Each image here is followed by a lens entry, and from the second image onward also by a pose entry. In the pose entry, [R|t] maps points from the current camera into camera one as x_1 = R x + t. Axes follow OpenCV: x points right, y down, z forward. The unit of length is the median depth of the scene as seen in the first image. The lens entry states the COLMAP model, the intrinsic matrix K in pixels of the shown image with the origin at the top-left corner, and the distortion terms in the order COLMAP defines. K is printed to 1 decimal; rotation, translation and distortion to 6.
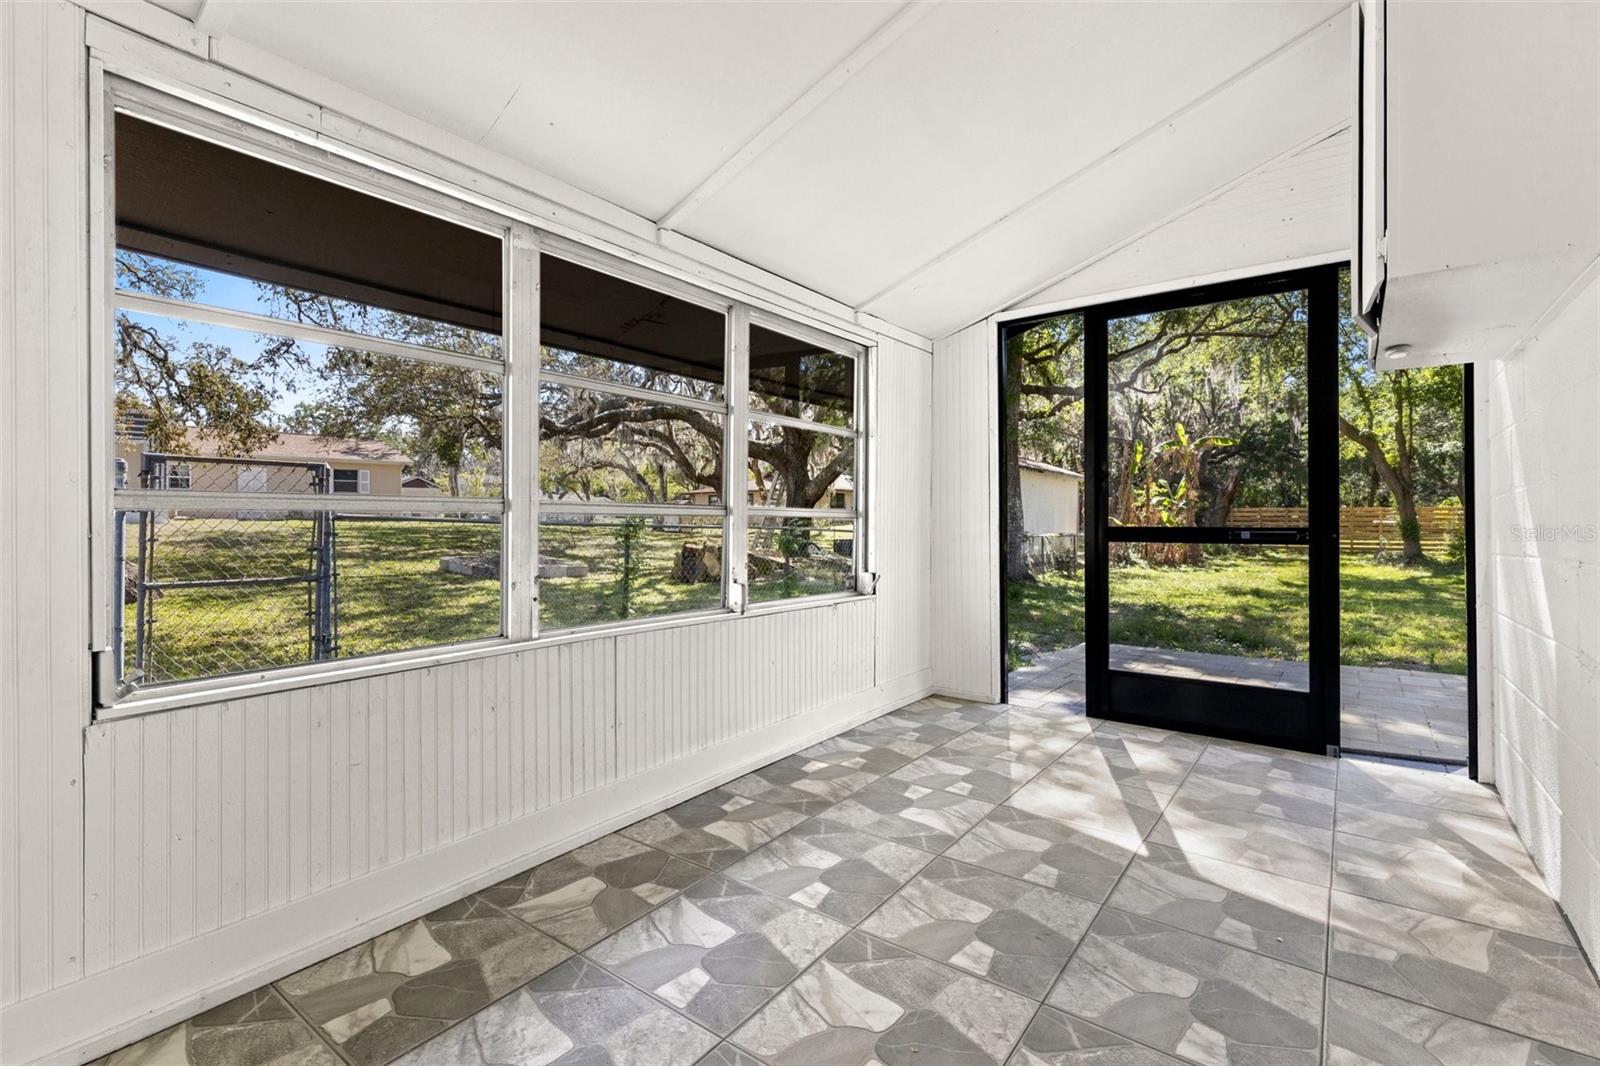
lens RADIAL K [[722.1, 0, 803.7], [0, 722.1, 560.2], [0, 0, 1]] dist [0.005232, -0.000004]
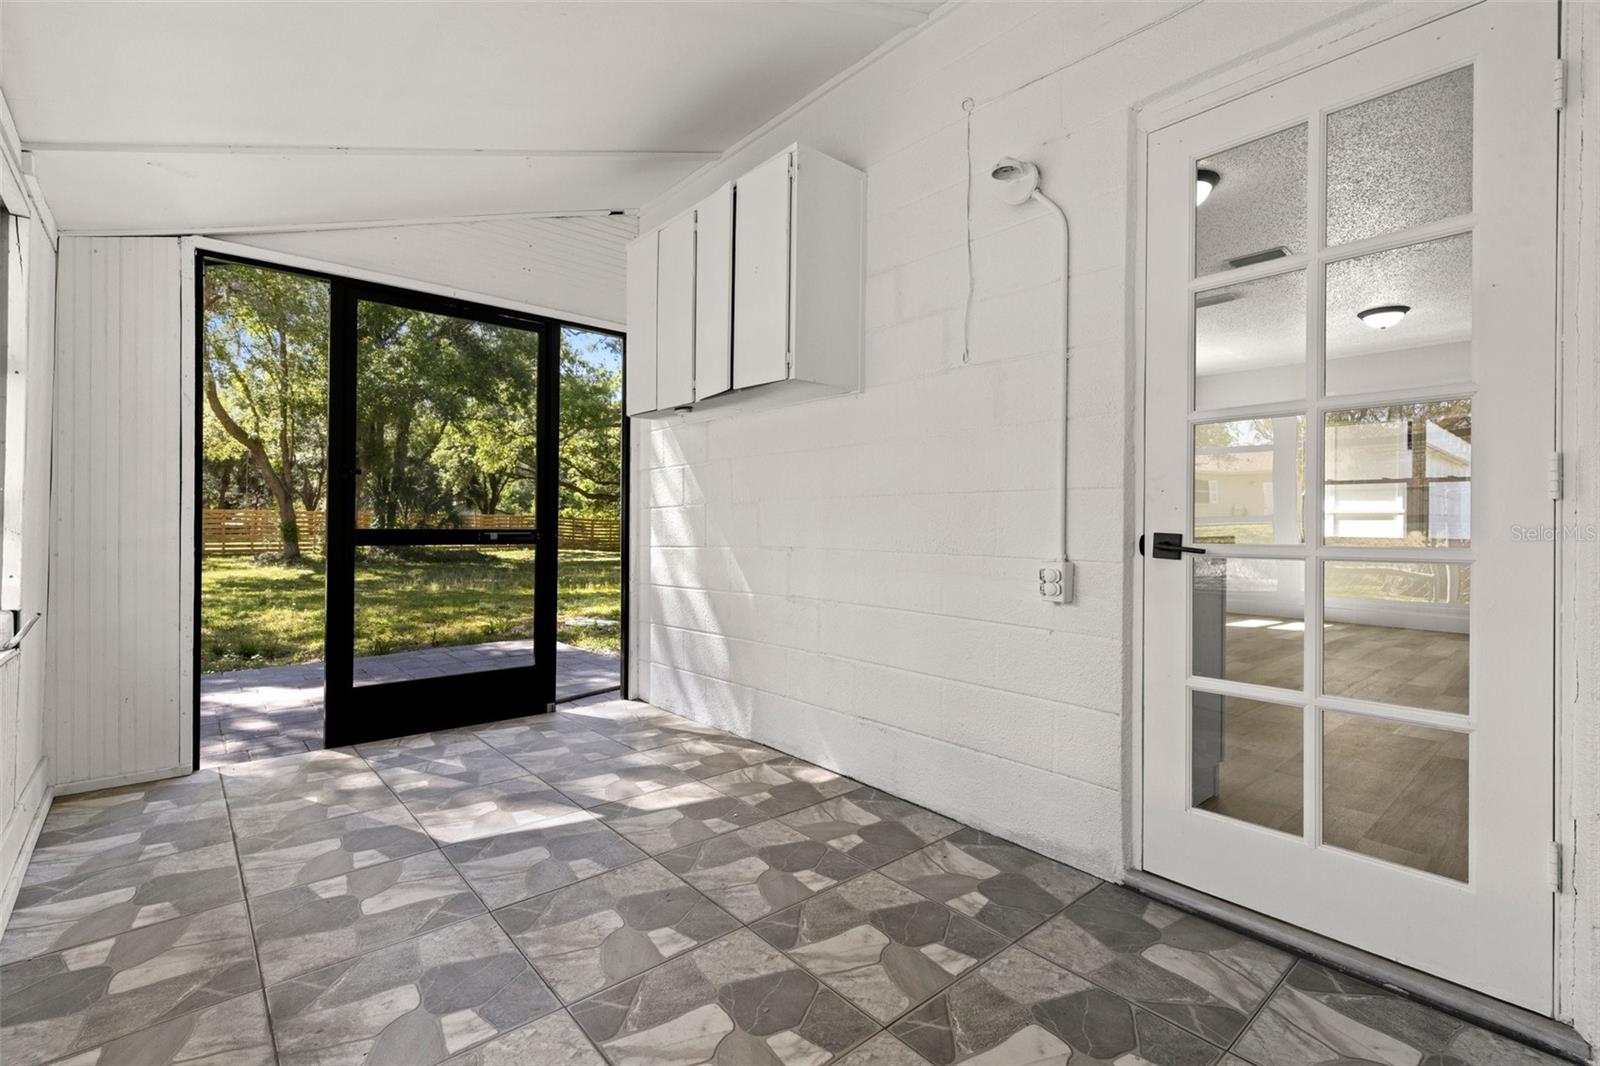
lens RADIAL K [[727.9, 0, 800.3], [0, 727.9, 521.9], [0, 0, 1]] dist [0.007250, -0.000094]
pose [[0.208154, 0.006882, 0.978072, -0.479085], [0.047741, 0.998712, -0.017187, -0.015029], [-0.976930, 0.050272, 0.207557, 0.363904]]
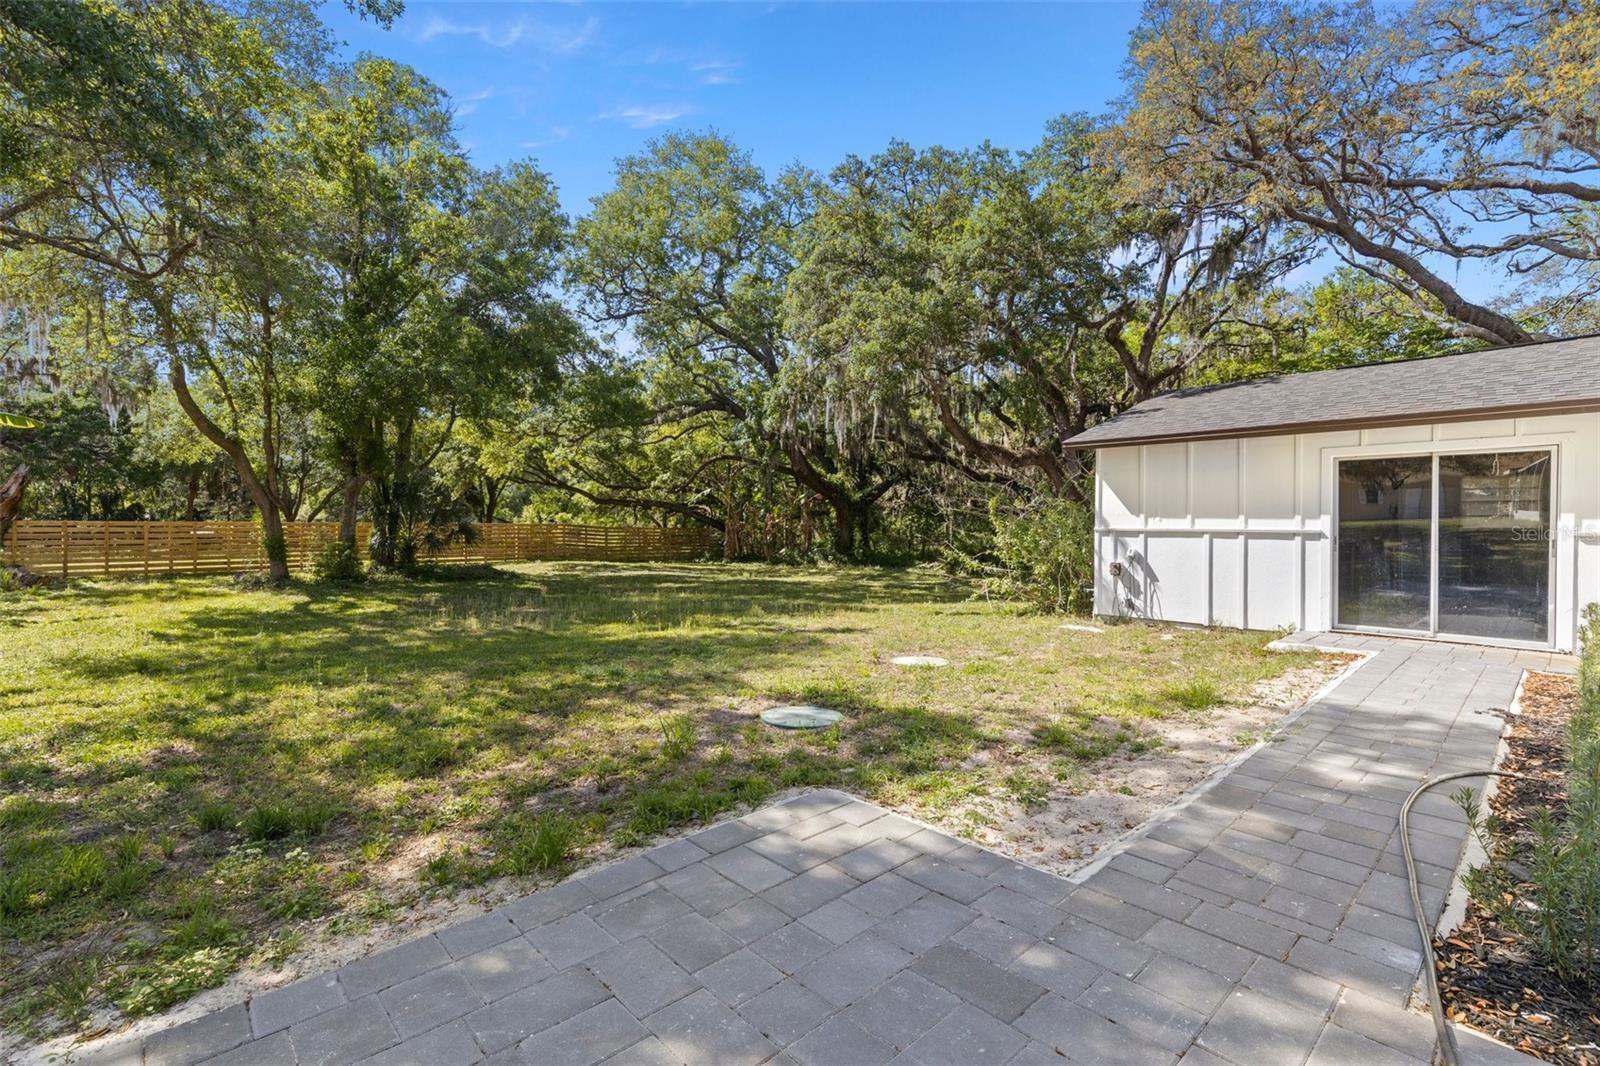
lens RADIAL K [[722.0, 0, 797.8], [0, 722.0, 530.1], [0, 0, 1]] dist [0.008789, -0.000840]
pose [[0.179172, -0.004658, 0.983807, 0.573615], [0.054955, 0.998475, -0.005281, -0.207390], [-0.982282, 0.055011, 0.179154, 1.702998]]
